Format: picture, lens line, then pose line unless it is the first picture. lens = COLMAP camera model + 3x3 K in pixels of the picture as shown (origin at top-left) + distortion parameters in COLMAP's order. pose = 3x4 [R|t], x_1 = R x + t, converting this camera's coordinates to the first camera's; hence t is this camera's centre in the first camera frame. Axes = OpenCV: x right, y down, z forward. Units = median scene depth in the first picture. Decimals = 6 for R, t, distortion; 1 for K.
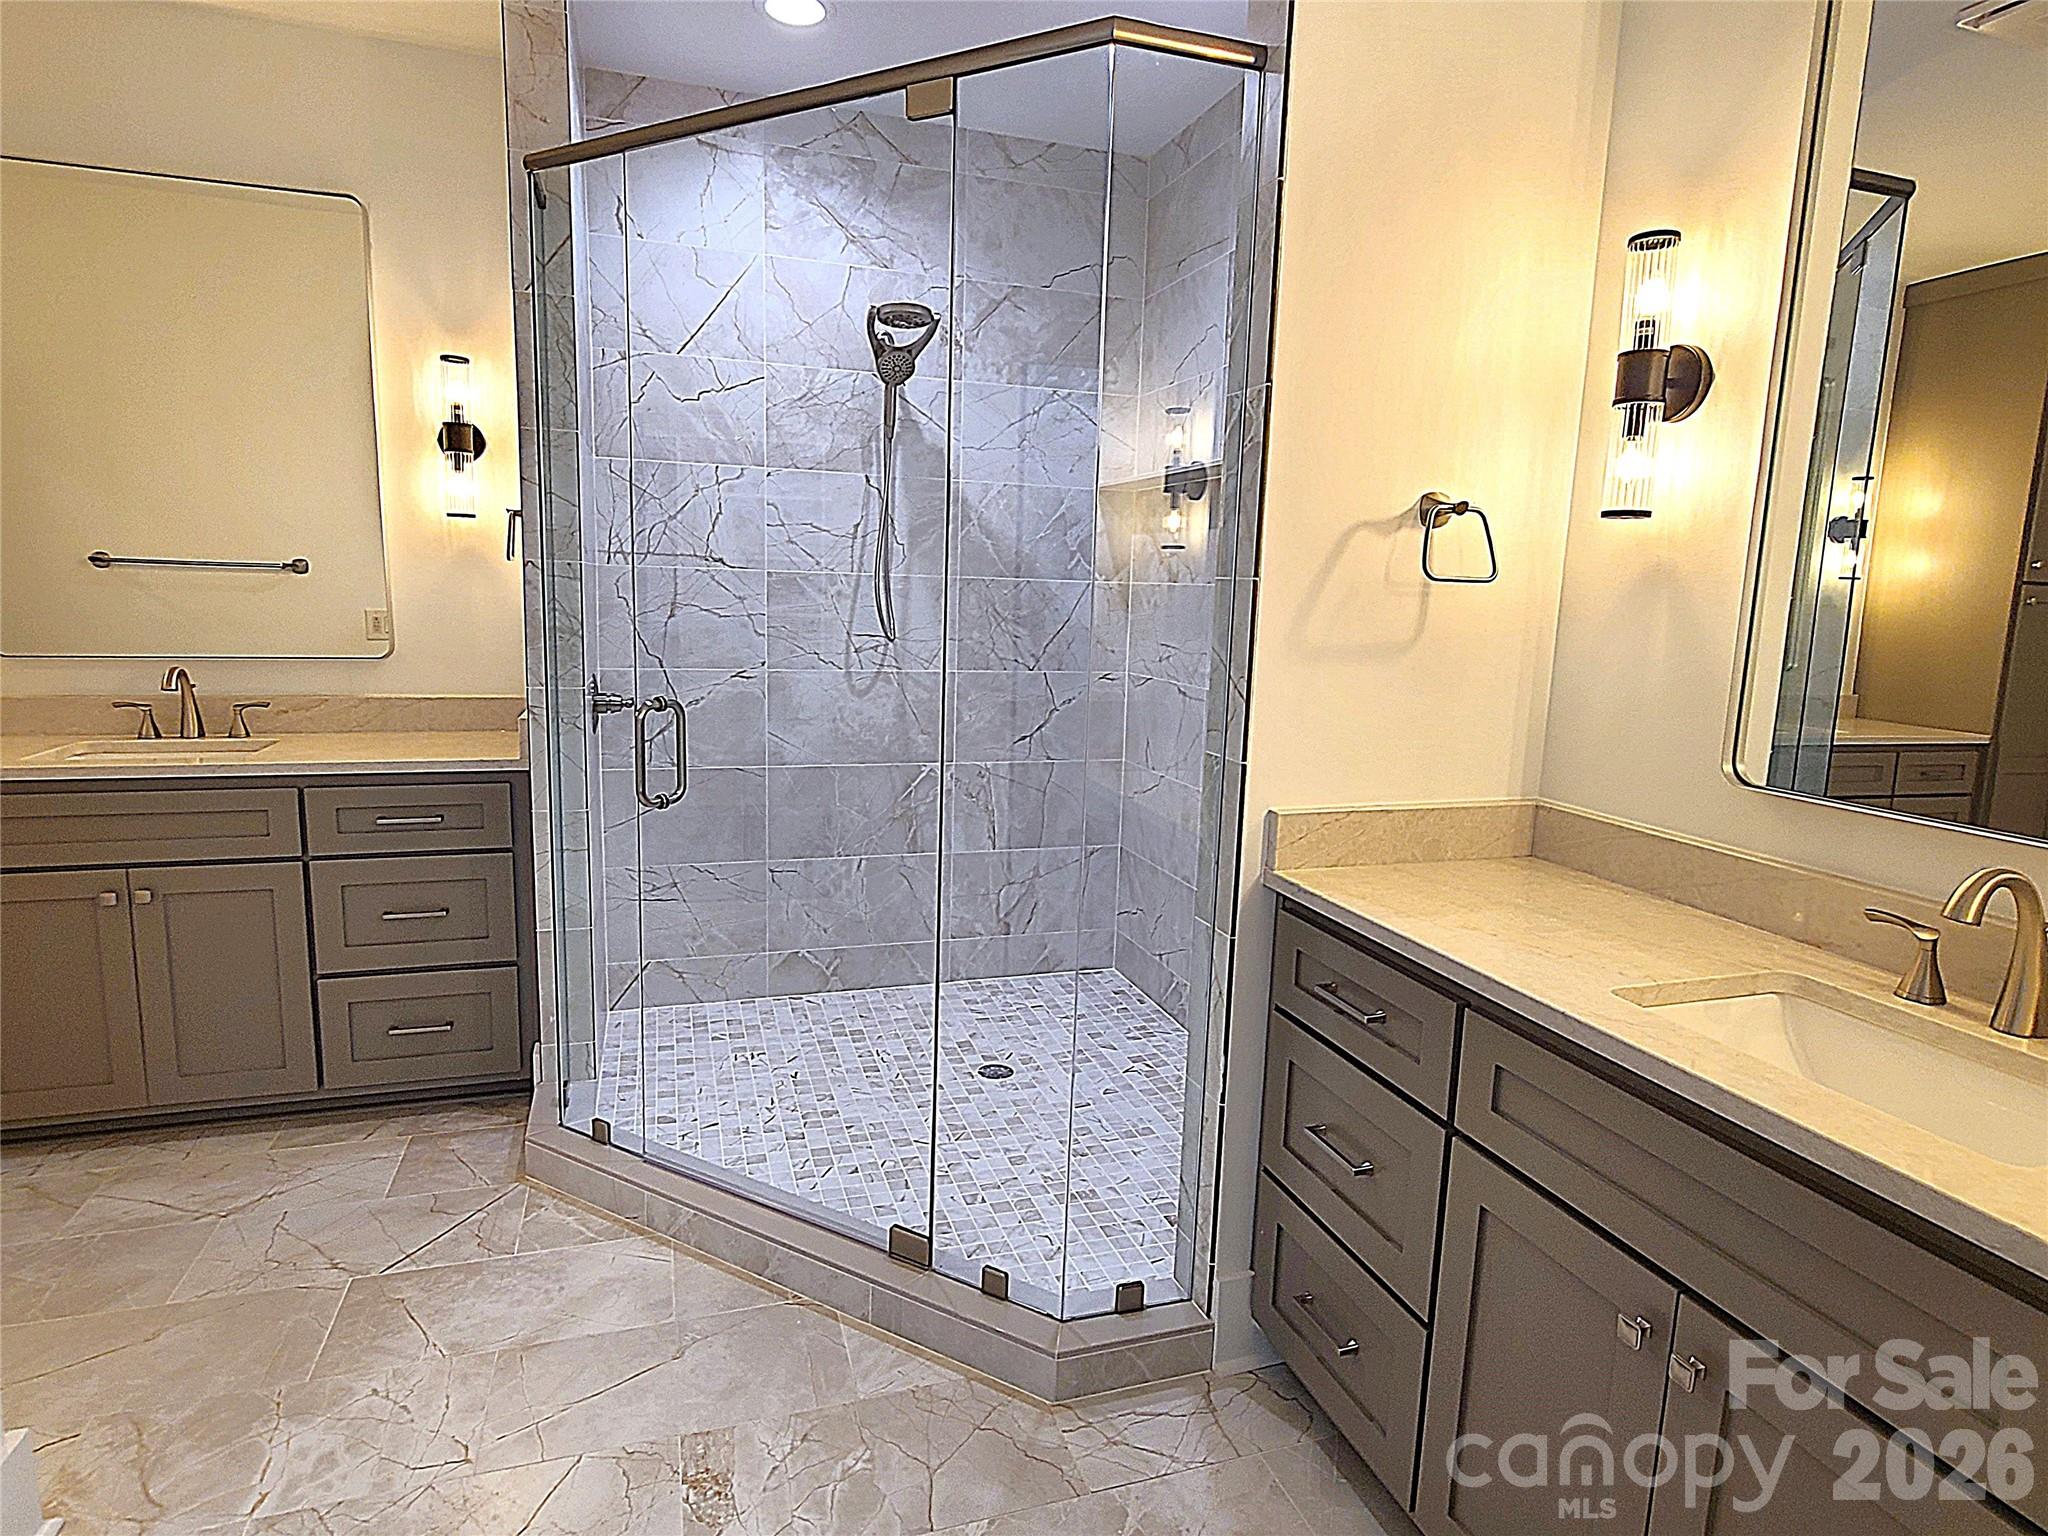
lens RADIAL K [[1129.9, 0, 1039.1], [0, 1129.9, 767.2], [0, 0, 1]] dist [0.002519, -0.000831]
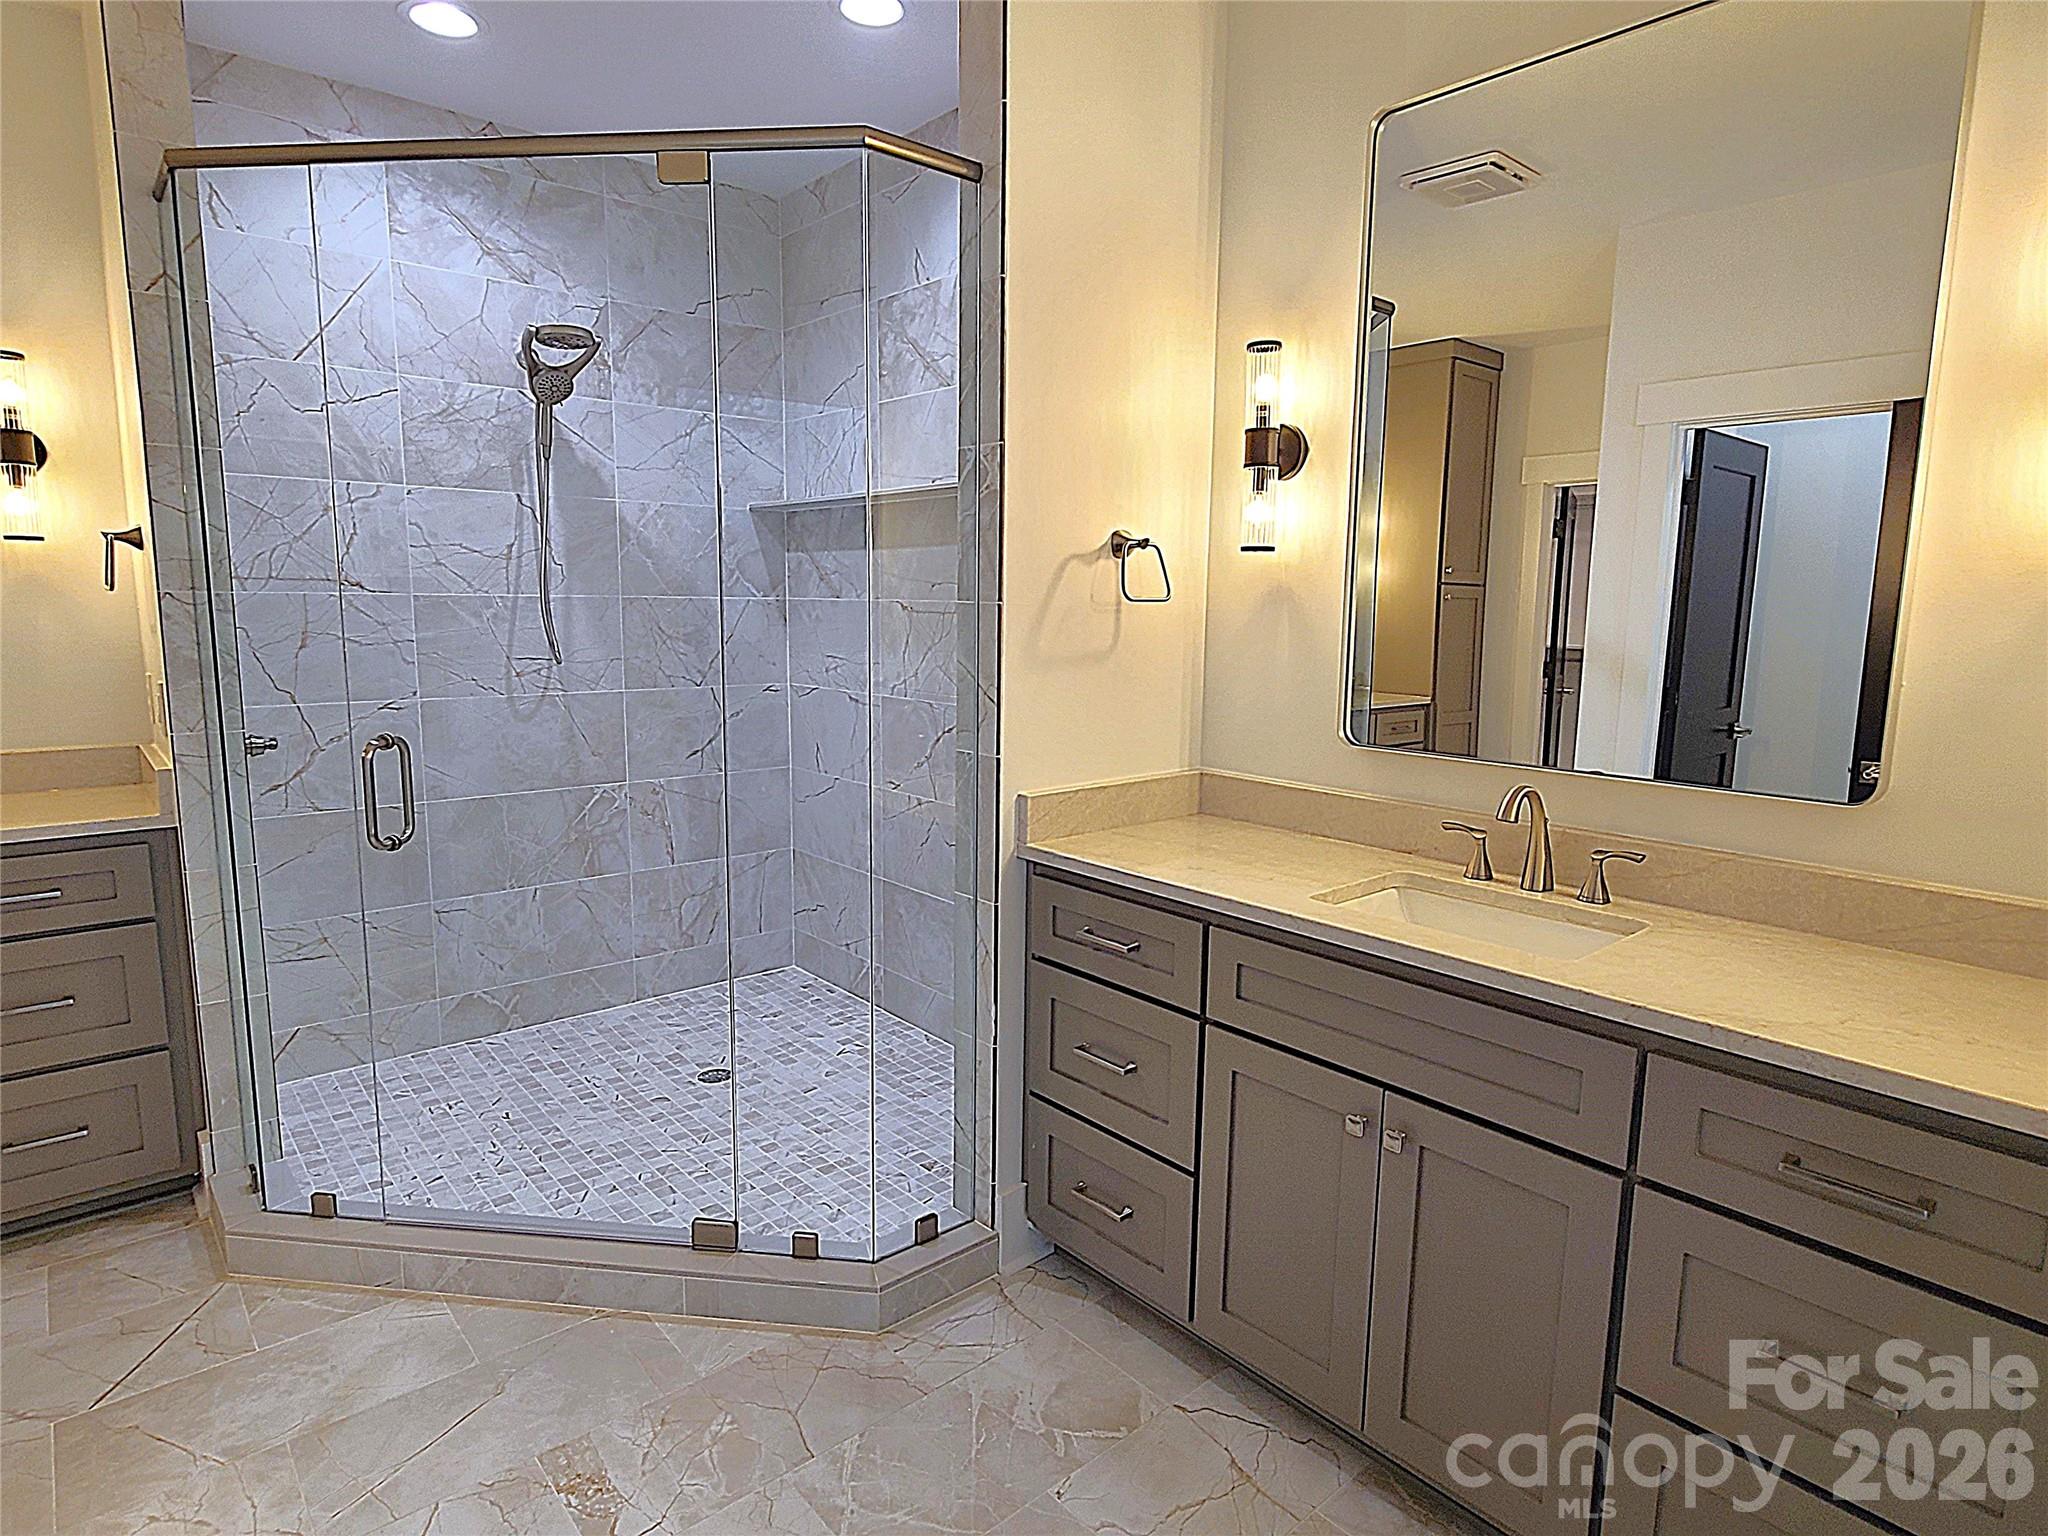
lens RADIAL K [[1129.9, 0, 1039.1], [0, 1129.9, 767.2], [0, 0, 1]] dist [0.002519, -0.000831]
pose [[0.920301, -0.077047, 0.383548, -0.216818], [0.077380, 0.996895, 0.014587, -0.005945], [-0.383481, 0.016254, 0.923406, -0.110075]]
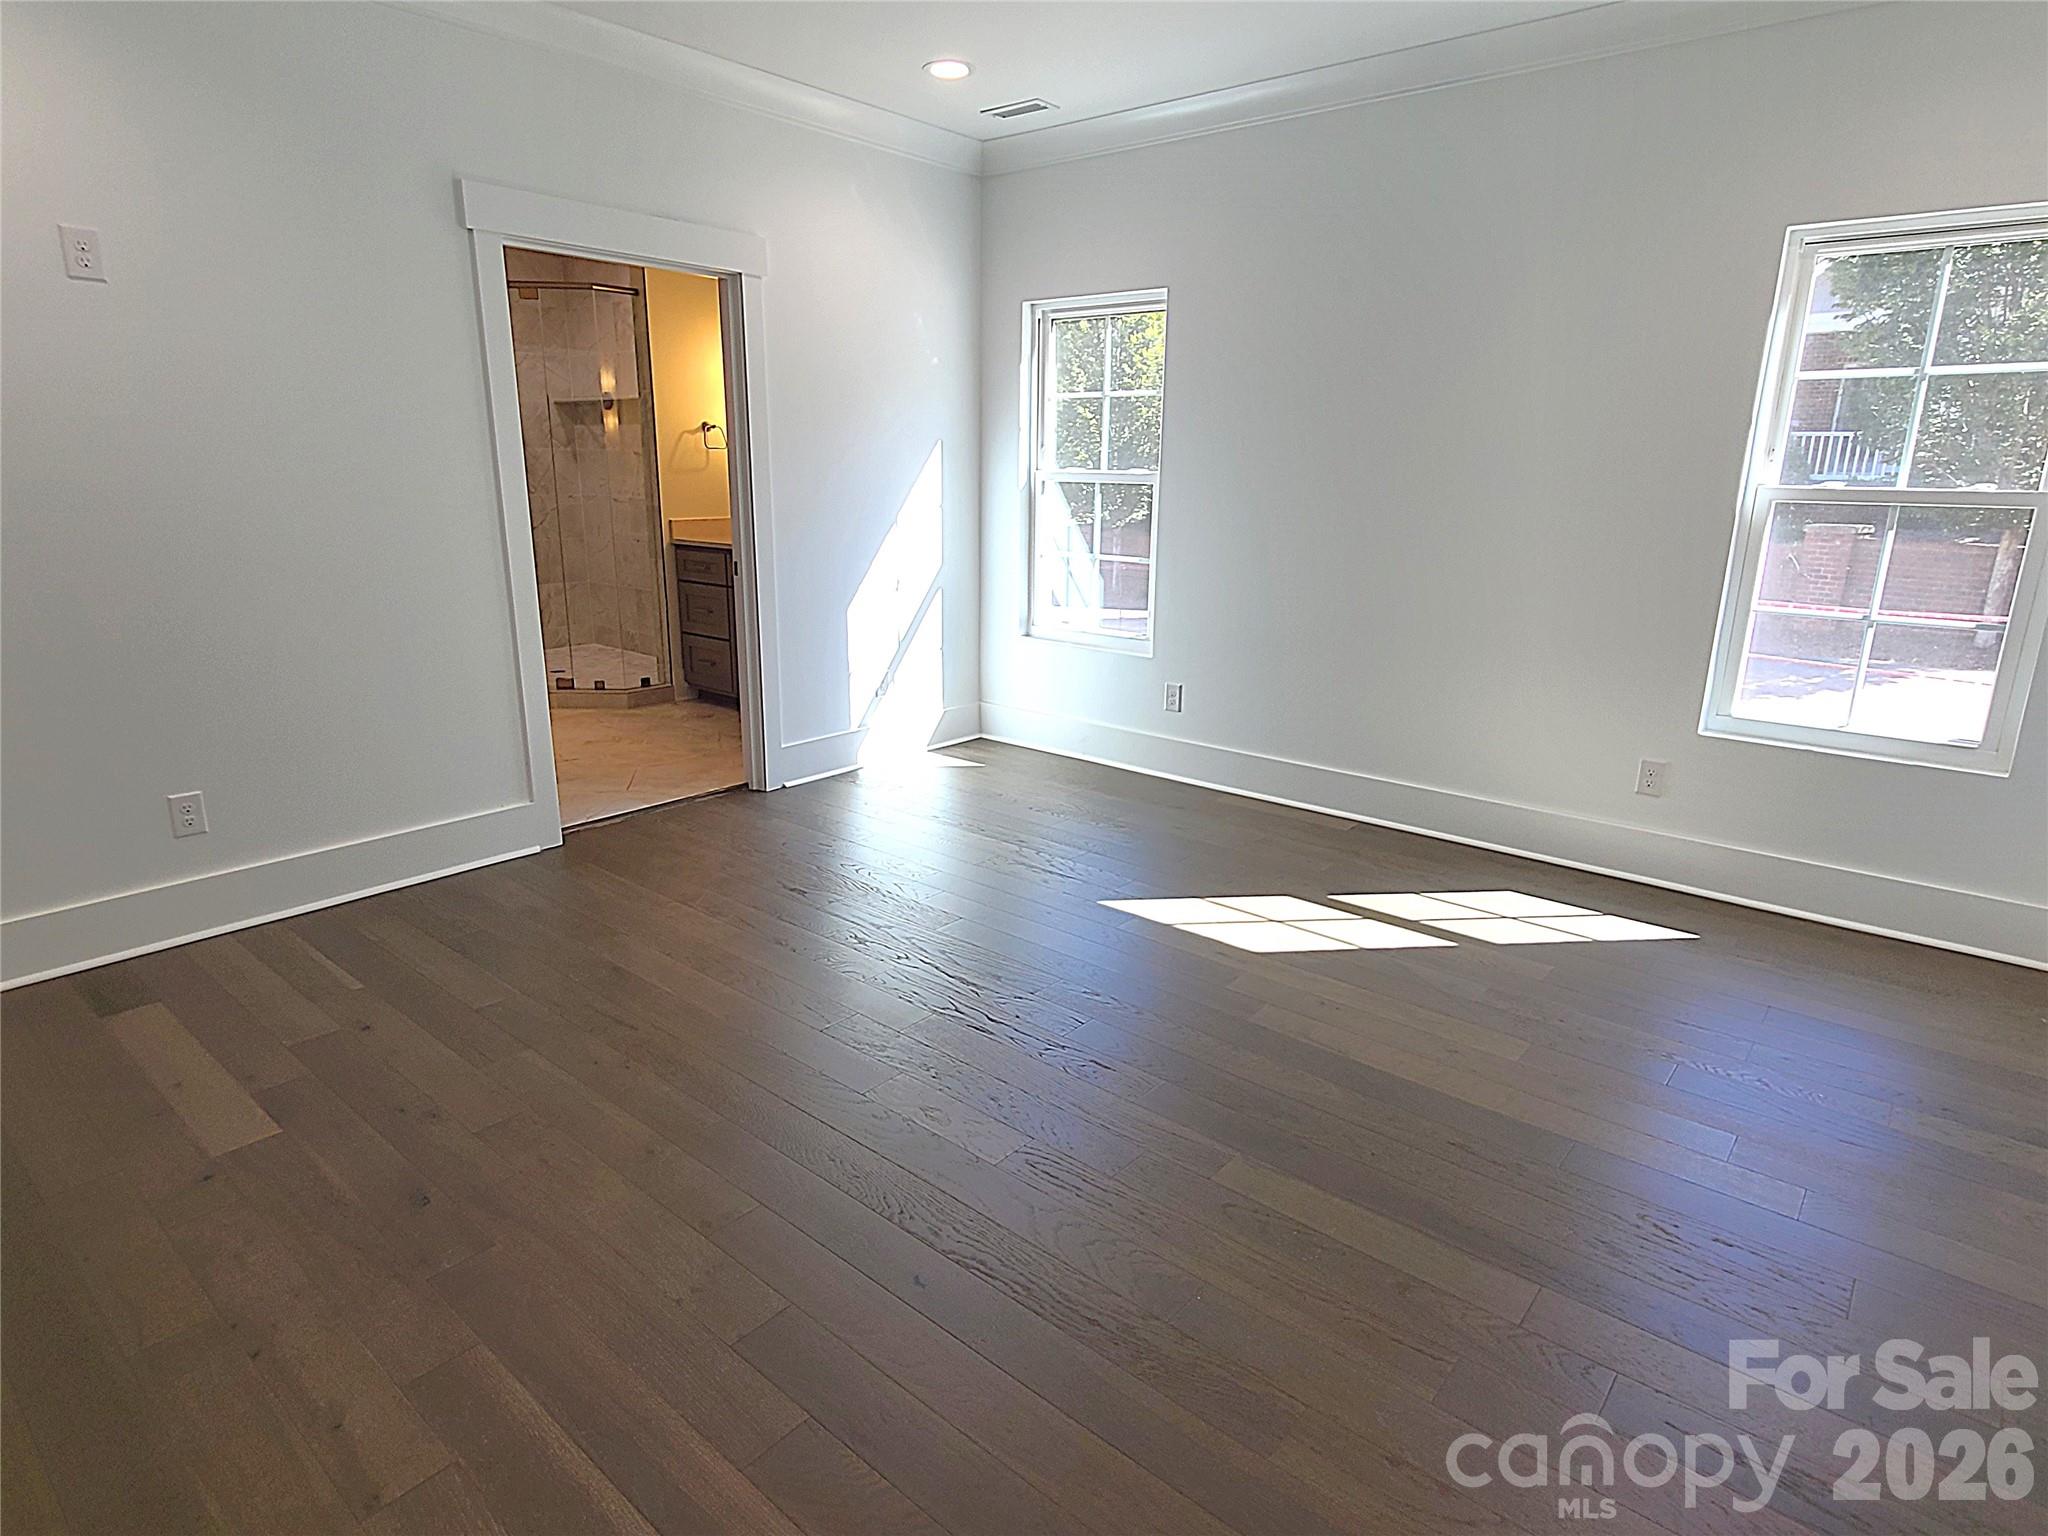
lens RADIAL K [[1129.9, 0, 1039.1], [0, 1129.9, 767.2], [0, 0, 1]] dist [0.002519, -0.000831]
pose [[0.848524, -0.156346, 0.505532, -0.615921], [0.095517, 0.984916, 0.144283, 0.349671], [-0.520465, -0.074141, 0.850658, -2.259064]]
